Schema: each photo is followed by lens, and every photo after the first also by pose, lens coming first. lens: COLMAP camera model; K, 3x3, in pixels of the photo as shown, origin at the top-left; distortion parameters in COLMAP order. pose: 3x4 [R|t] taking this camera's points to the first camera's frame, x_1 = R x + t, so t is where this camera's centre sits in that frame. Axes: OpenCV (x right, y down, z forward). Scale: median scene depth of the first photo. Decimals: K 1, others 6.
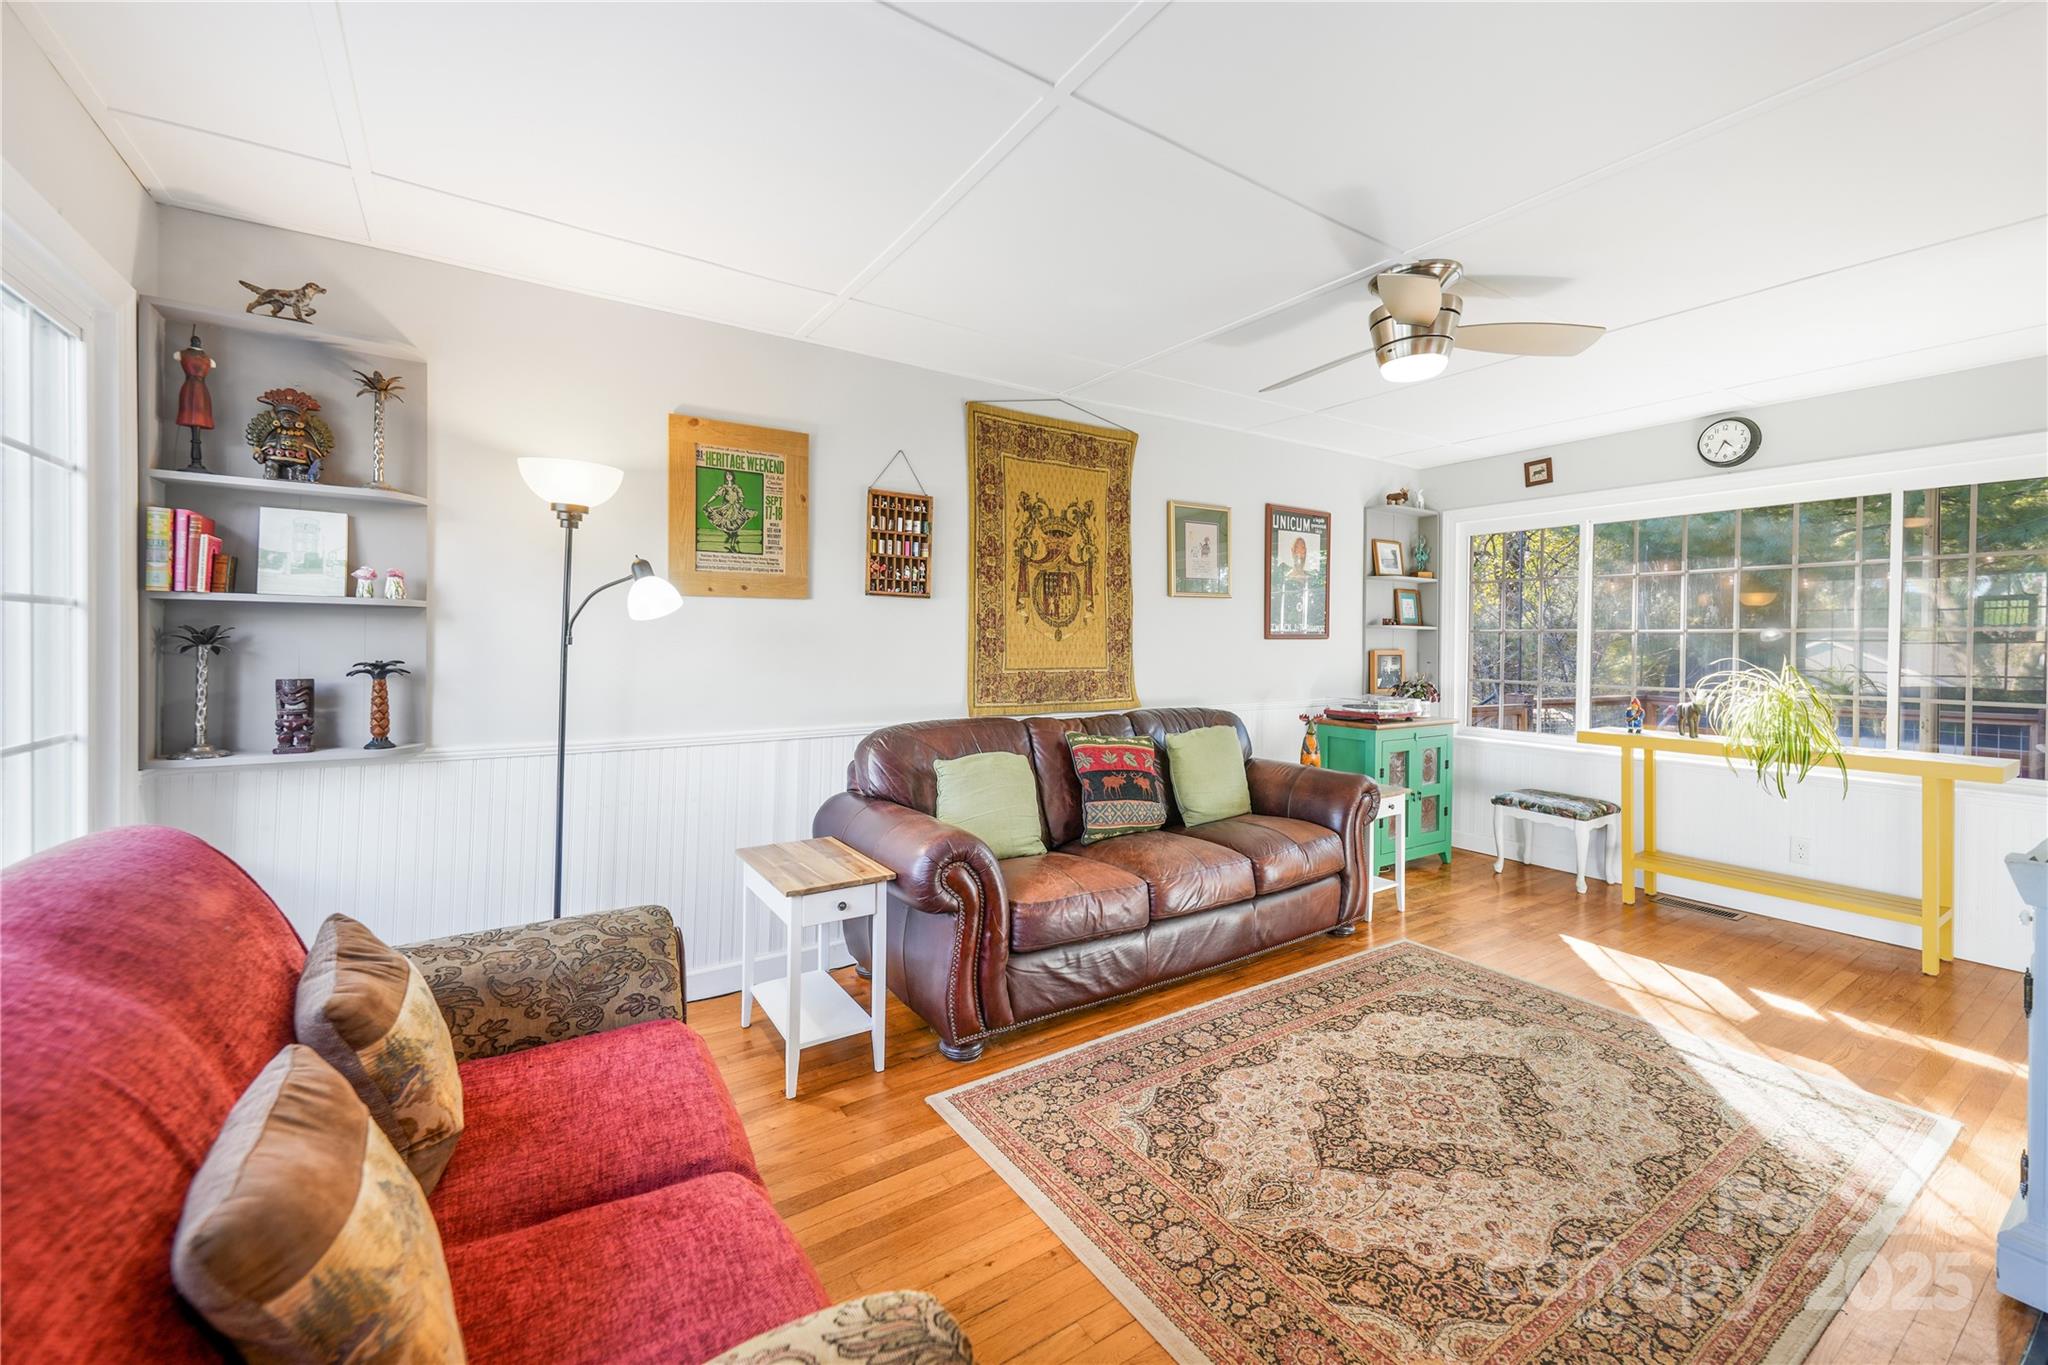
lens RADIAL K [[812.2, 0, 1009.2], [0, 812.2, 643.0], [0, 0, 1]] dist [0.003371, 0.000154]
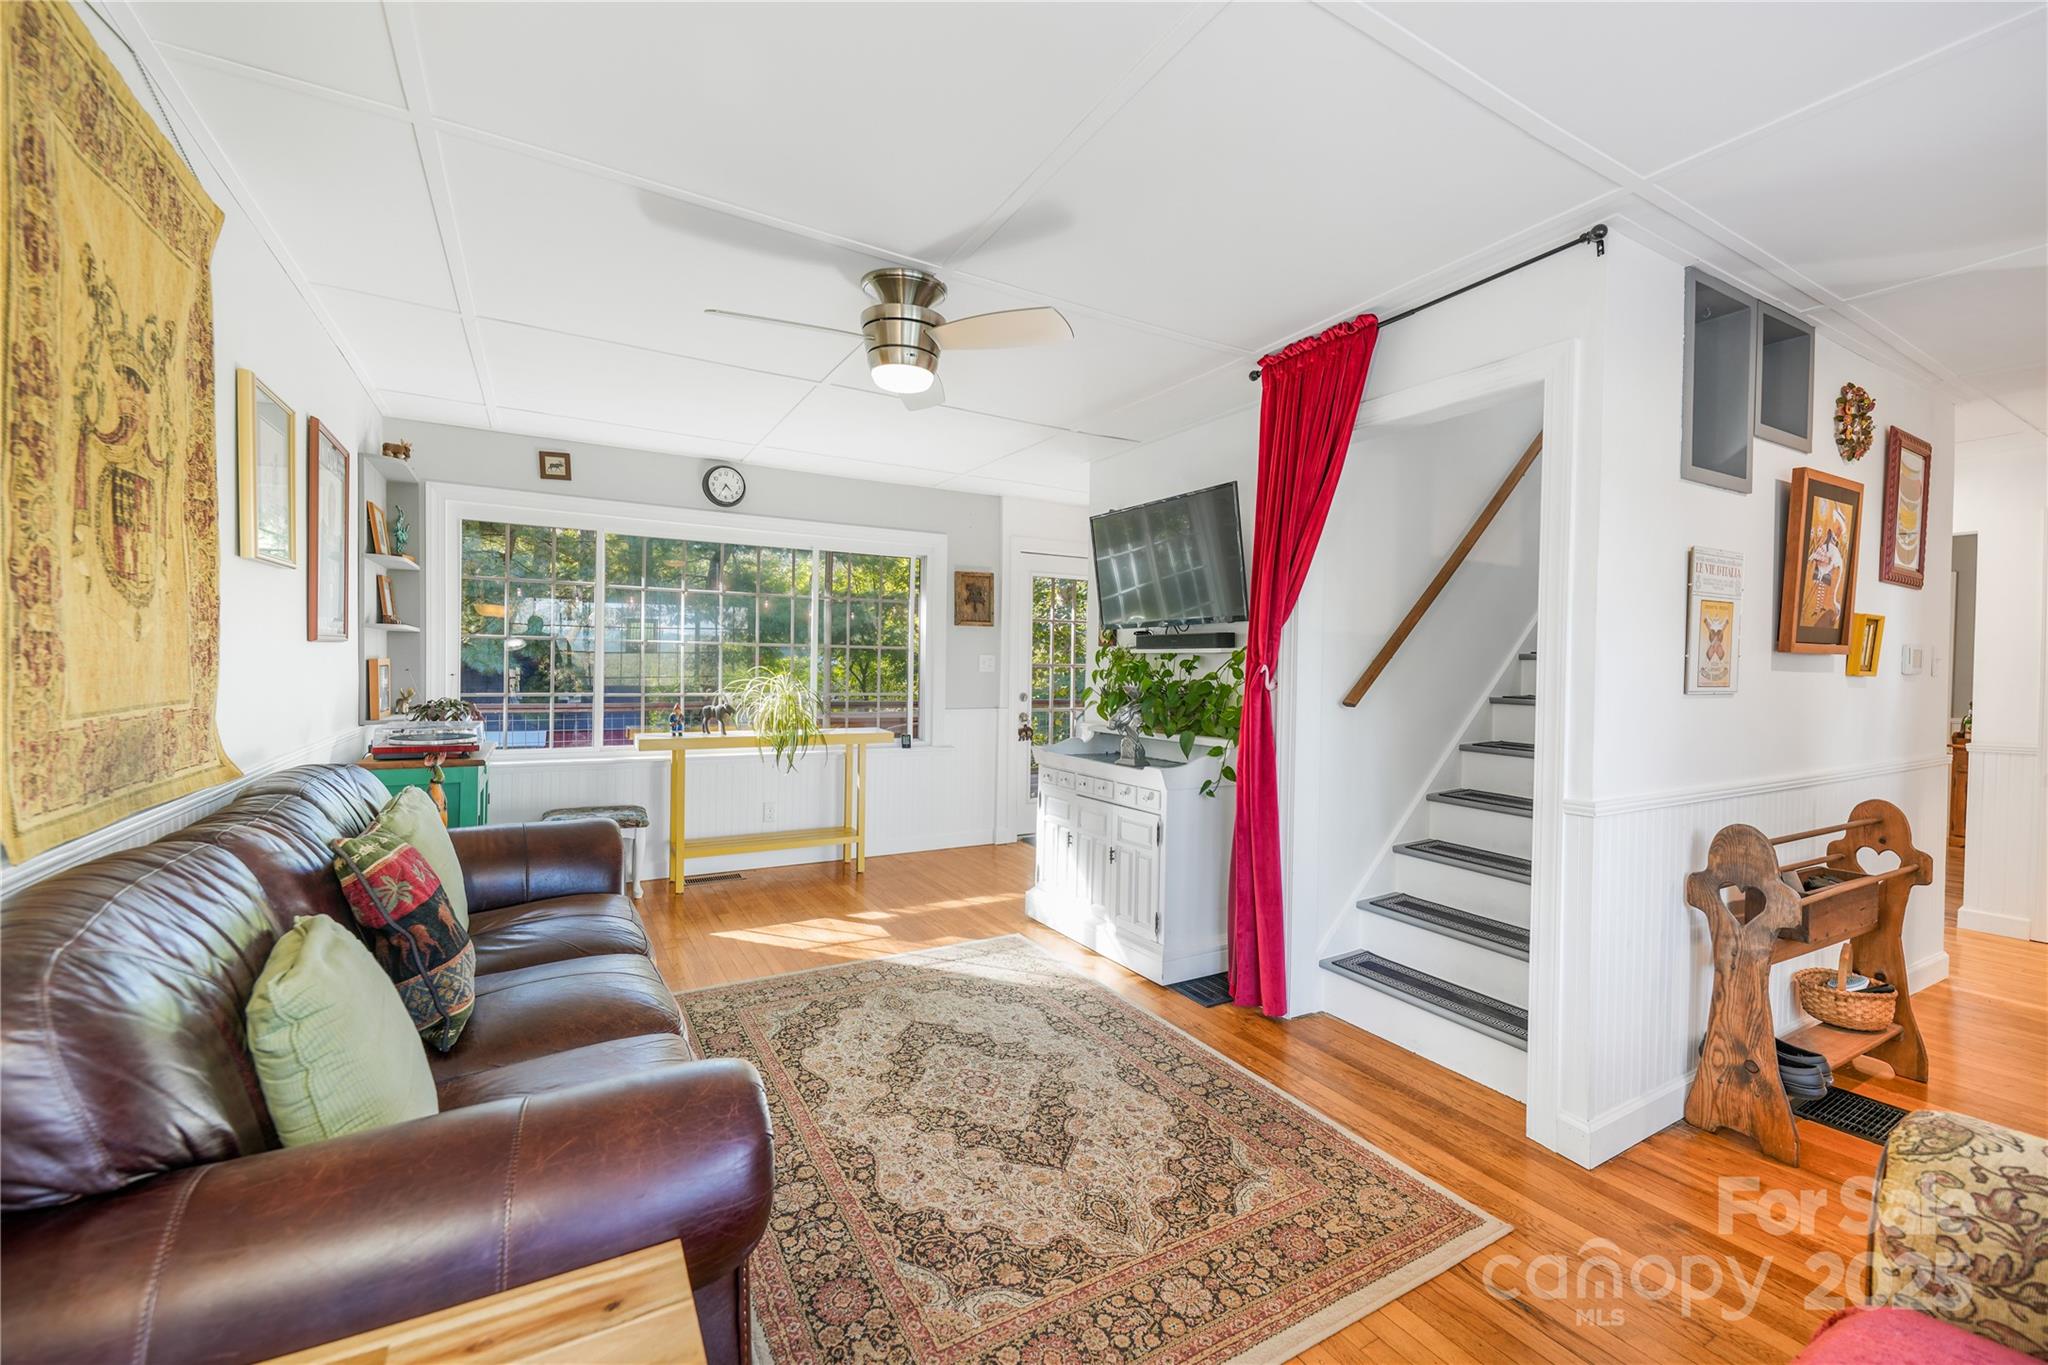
lens RADIAL K [[834.3, 0, 1024.3], [0, 834.3, 674.2], [0, 0, 1]] dist [0.002442, -0.000049]
pose [[0.042548, -0.020603, 0.998882, -0.506690], [-0.012497, 0.999698, 0.021152, -0.000755], [-0.999016, -0.013383, 0.042278, 0.782113]]
